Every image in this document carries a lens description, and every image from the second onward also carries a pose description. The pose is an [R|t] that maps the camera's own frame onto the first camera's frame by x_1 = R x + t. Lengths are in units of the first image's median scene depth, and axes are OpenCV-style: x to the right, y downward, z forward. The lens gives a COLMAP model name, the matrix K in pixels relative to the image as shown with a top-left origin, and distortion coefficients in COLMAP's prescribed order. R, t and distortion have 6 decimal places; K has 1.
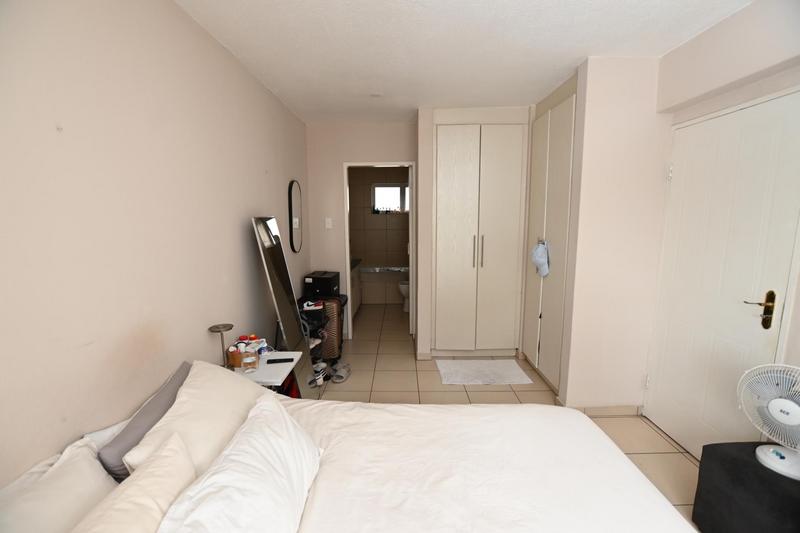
lens RADIAL K [[354.5, 0, 399.5], [0, 354.5, 266.6], [0, 0, 1]] dist [-0.027585, 0.003959]
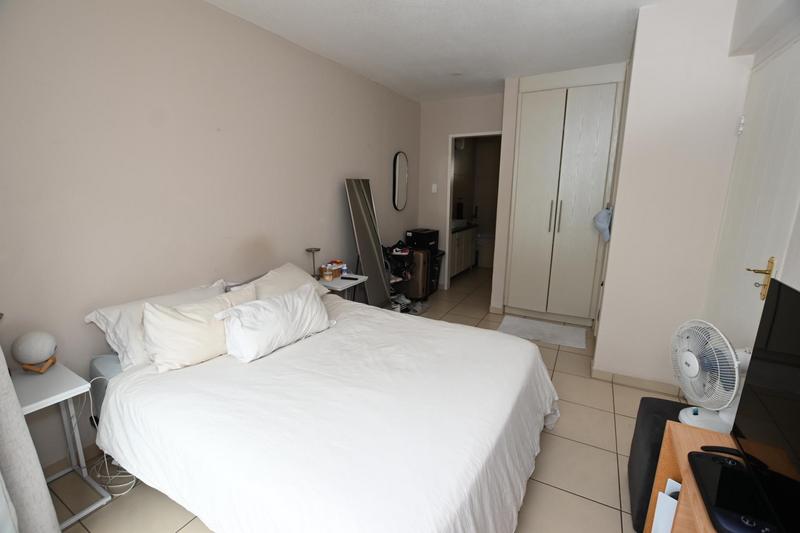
lens RADIAL K [[354.5, 0, 395.7], [0, 354.5, 266.3], [0, 0, 1]] dist [-0.027585, 0.003959]
pose [[0.875844, 0.113000, -0.469179, 0.323310], [-0.078516, 0.992613, 0.092496, 0.042998], [0.476165, -0.044173, 0.878246, -0.119728]]
